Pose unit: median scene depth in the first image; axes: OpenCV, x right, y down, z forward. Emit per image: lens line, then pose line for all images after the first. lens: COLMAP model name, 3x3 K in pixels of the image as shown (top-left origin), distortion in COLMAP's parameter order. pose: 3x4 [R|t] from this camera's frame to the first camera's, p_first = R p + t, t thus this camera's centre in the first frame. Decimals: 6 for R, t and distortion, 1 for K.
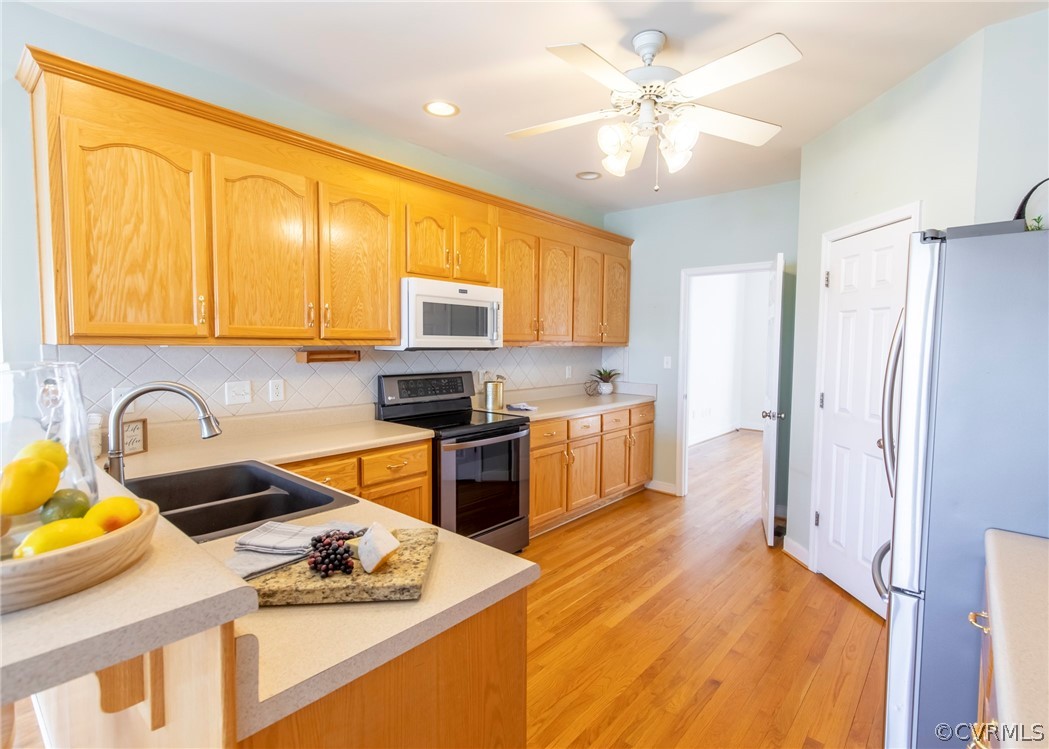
lens RADIAL K [[524.1, 0, 528.2], [0, 524.1, 373.2], [0, 0, 1]] dist [0.005139, -0.000292]
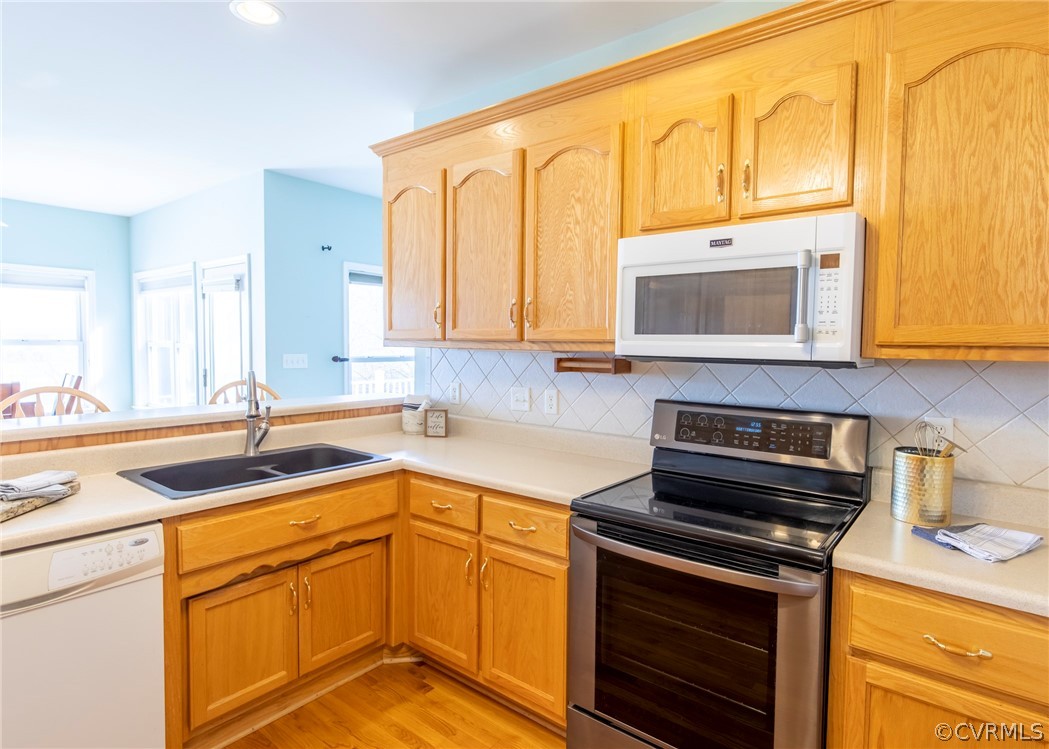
lens RADIAL K [[564.6, 0, 543.5], [0, 564.6, 372.3], [0, 0, 1]] dist [-0.005278, -0.000840]
pose [[0.051756, 0.042253, -0.997765, 0.521378], [-0.071447, 0.996701, 0.038501, -0.059216], [0.996101, 0.069295, 0.054605, 1.075813]]
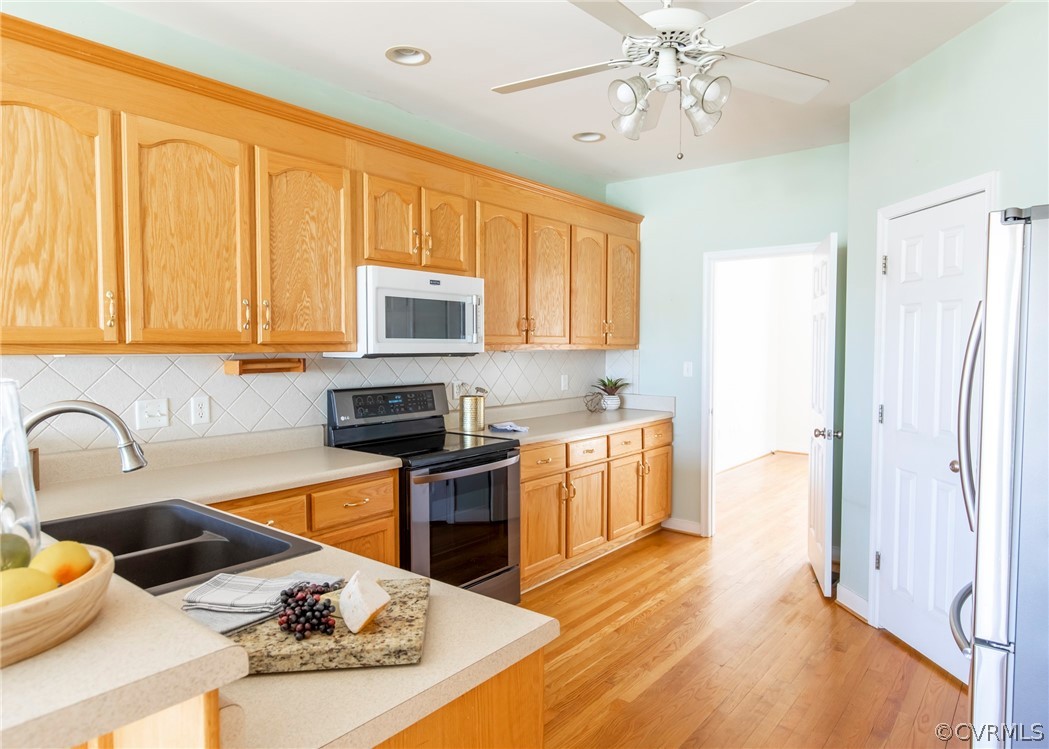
lens RADIAL K [[671.3, 0, 524.5], [0, 671.3, 374.5], [0, 0, 1]] dist [-0.002915, 0.002026]
pose [[0.999422, -0.010837, 0.032228, -0.030039], [0.011304, 0.999833, -0.014329, -0.001117], [-0.032068, 0.014685, 0.999378, -0.023683]]
